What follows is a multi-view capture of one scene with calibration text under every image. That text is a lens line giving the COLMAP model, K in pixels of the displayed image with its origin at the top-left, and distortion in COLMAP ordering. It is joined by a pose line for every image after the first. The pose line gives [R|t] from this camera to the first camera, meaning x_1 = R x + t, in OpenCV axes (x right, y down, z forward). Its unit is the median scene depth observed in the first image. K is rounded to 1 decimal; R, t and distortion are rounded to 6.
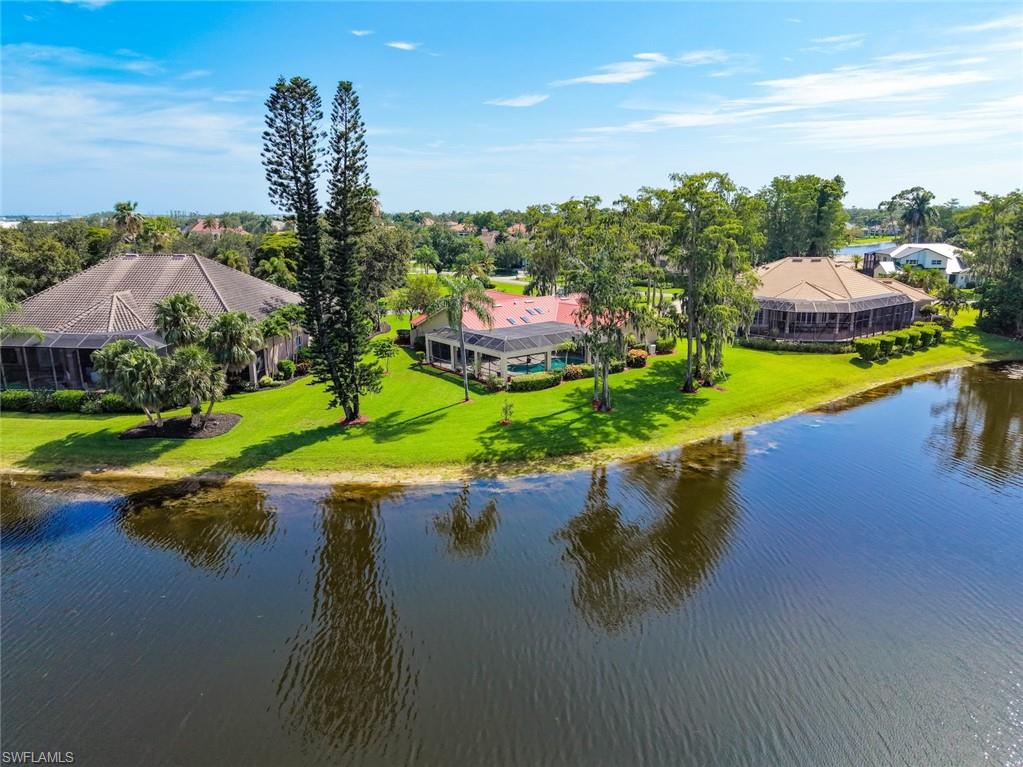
lens RADIAL K [[716.6, 0, 521.6], [0, 716.6, 381.1], [0, 0, 1]] dist [0.012731, -0.009123]
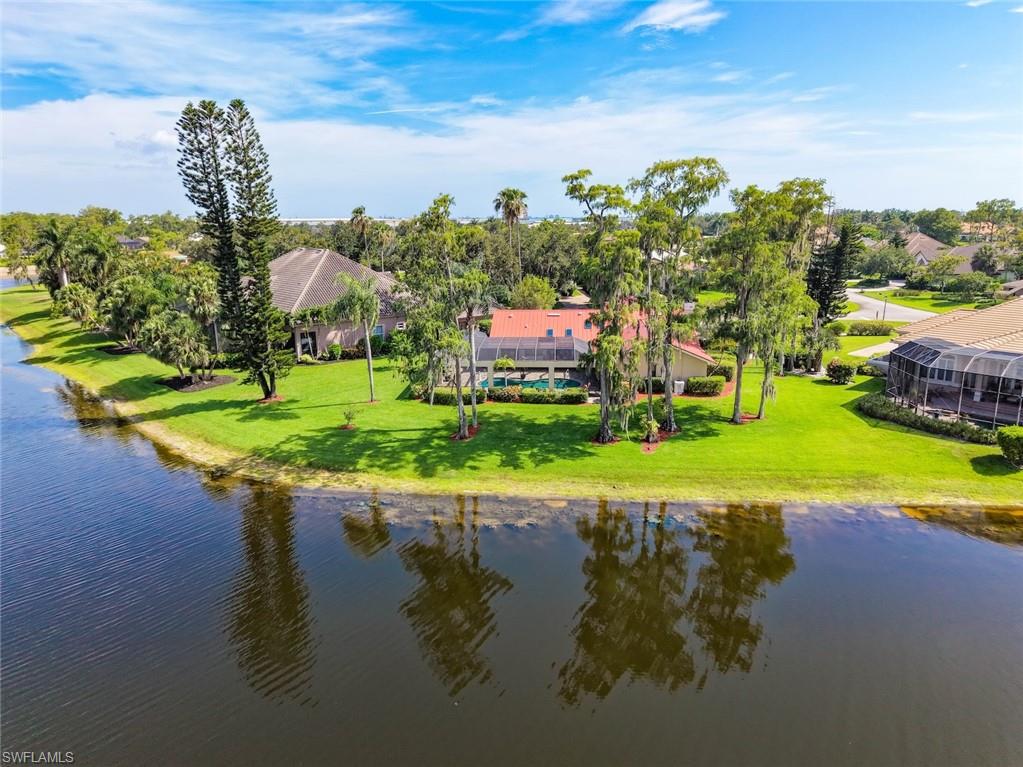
lens RADIAL K [[716.6, 0, 512.8], [0, 716.6, 383.0], [0, 0, 1]] dist [0.012731, -0.009123]
pose [[0.736315, 0.149470, -0.659924, 0.777893], [-0.147351, 0.987310, 0.059214, -0.093327], [0.660400, 0.053640, 0.748996, 0.405871]]
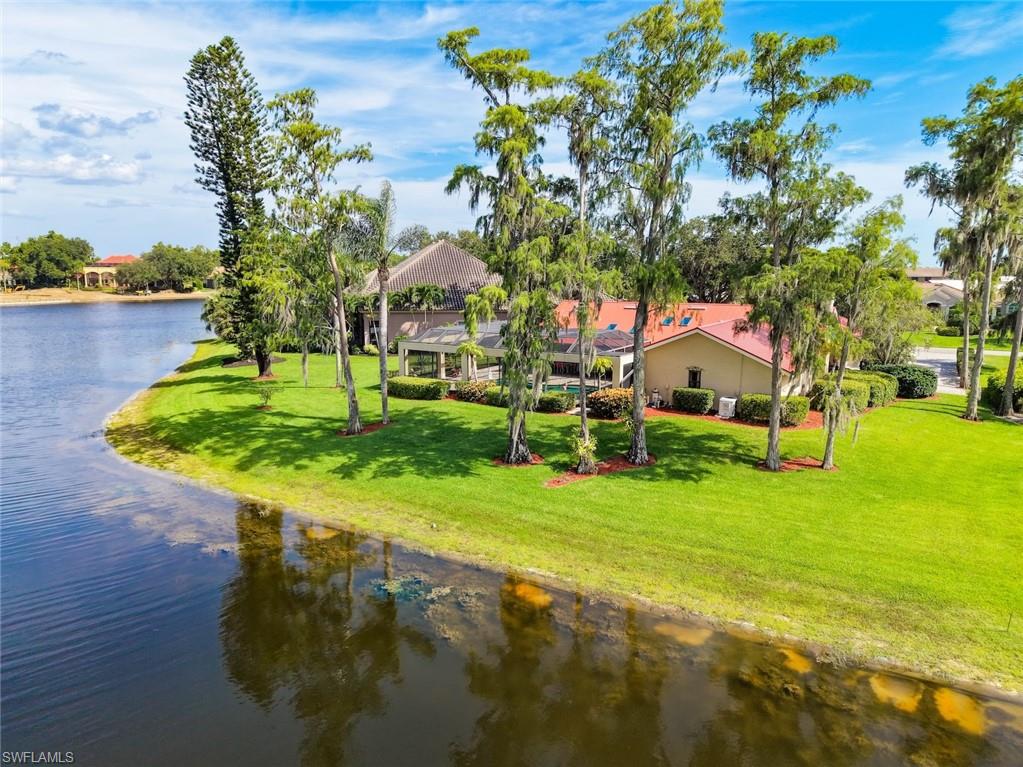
lens RADIAL K [[716.6, 0, 511.9], [0, 716.6, 376.8], [0, 0, 1]] dist [0.012731, -0.009123]
pose [[0.346873, 0.141723, -0.927143, 0.800787], [-0.219318, 0.973368, 0.066736, -0.088878], [0.911910, 0.180190, 0.368717, 0.943269]]
